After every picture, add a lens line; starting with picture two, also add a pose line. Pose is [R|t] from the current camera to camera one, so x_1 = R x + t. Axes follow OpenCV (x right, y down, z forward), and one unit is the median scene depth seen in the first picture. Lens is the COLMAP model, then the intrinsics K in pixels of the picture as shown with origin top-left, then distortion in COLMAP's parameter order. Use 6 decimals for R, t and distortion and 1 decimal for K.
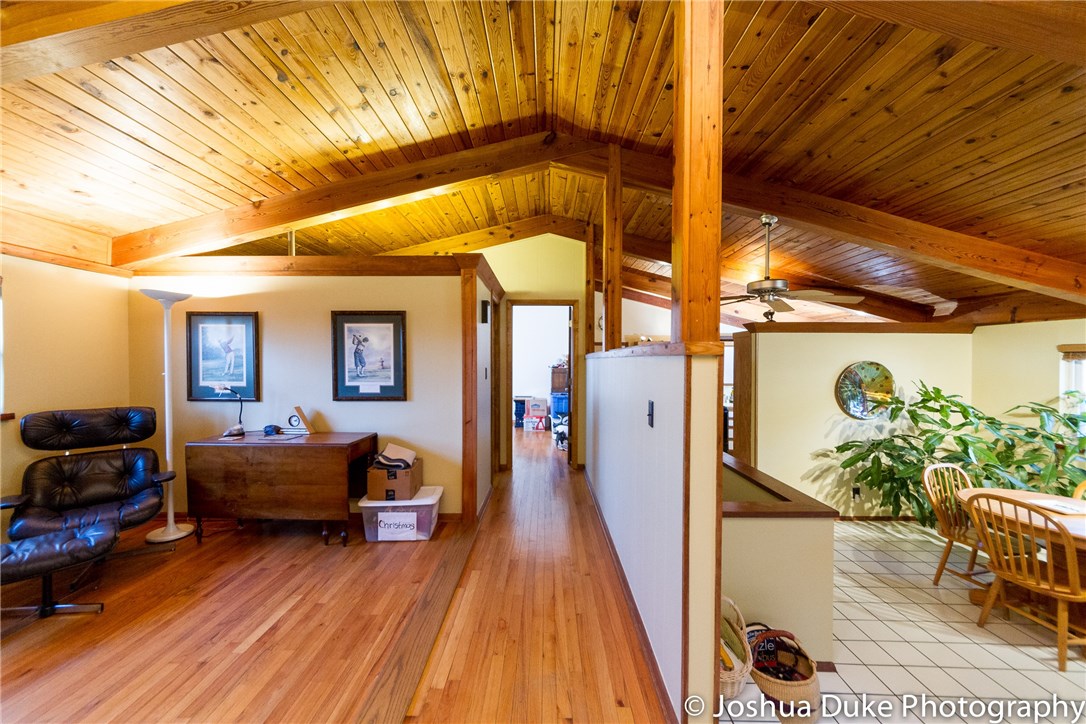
lens RADIAL K [[409.7, 0, 540.9], [0, 409.7, 361.9], [0, 0, 1]] dist [0.000550, 0.000180]
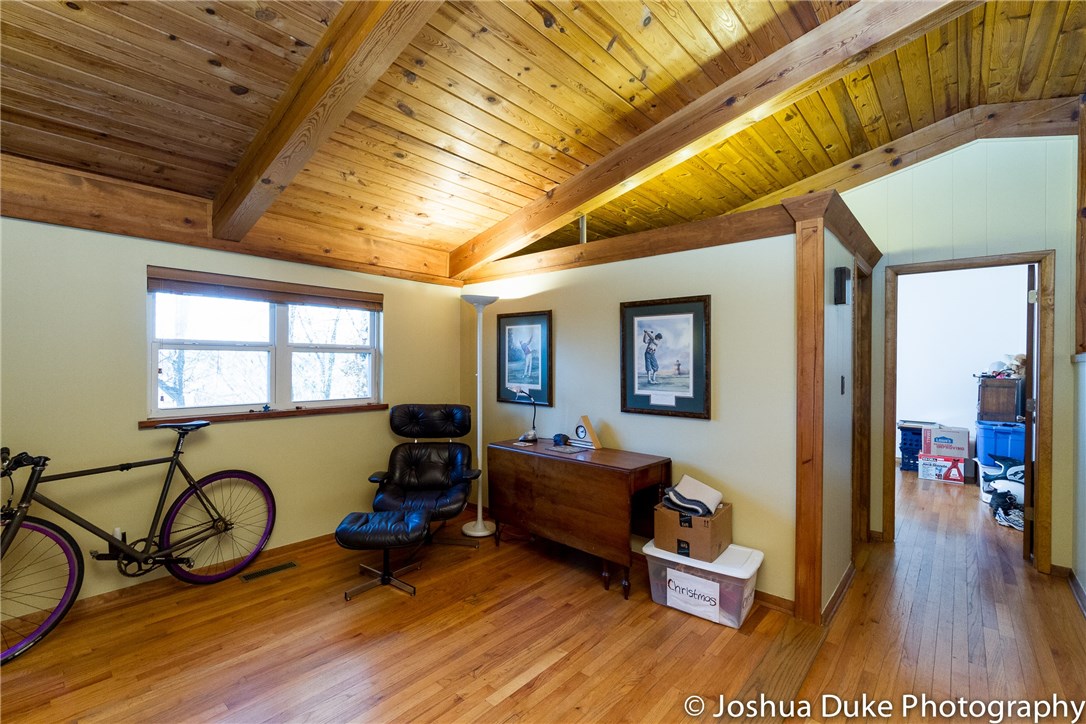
lens RADIAL K [[463.6, 0, 543.2], [0, 463.6, 362.4], [0, 0, 1]] dist [0.003600, -0.001378]
pose [[0.751038, 0.005647, -0.660235, -0.011476], [-0.009179, 0.999956, -0.001889, -0.001355], [0.660195, 0.007480, 0.751057, 0.209110]]
